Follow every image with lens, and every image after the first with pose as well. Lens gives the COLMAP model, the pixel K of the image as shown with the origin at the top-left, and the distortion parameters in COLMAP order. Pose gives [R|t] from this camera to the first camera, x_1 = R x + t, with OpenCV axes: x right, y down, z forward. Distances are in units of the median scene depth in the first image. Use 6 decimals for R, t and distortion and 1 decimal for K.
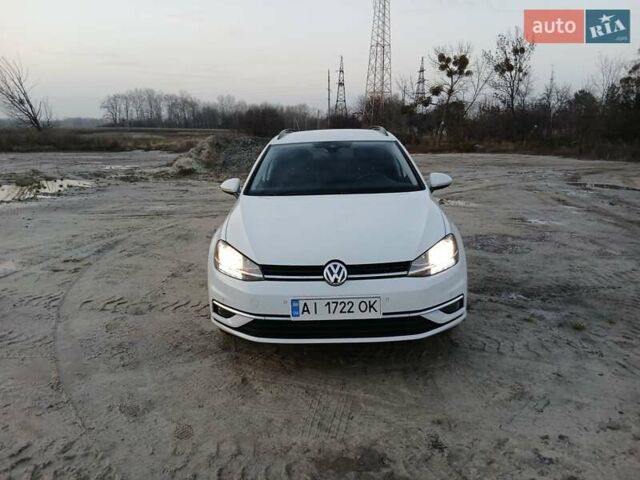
lens RADIAL K [[483.5, 0, 329.3], [0, 483.5, 239.3], [0, 0, 1]] dist [0.094937, -0.161617]
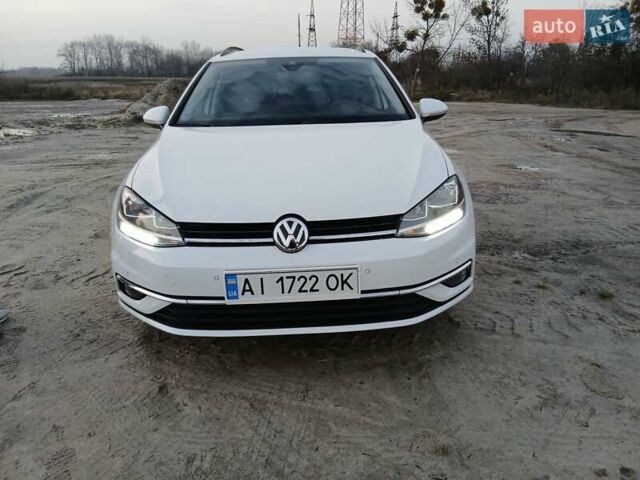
lens RADIAL K [[483.5, 0, 329.3], [0, 483.5, 239.3], [0, 0, 1]] dist [0.094937, -0.161617]
pose [[0.998455, -0.015356, 0.053408, 0.021551], [0.010278, 0.995511, 0.094090, 0.010629], [-0.054613, -0.093396, 0.994130, 0.237327]]
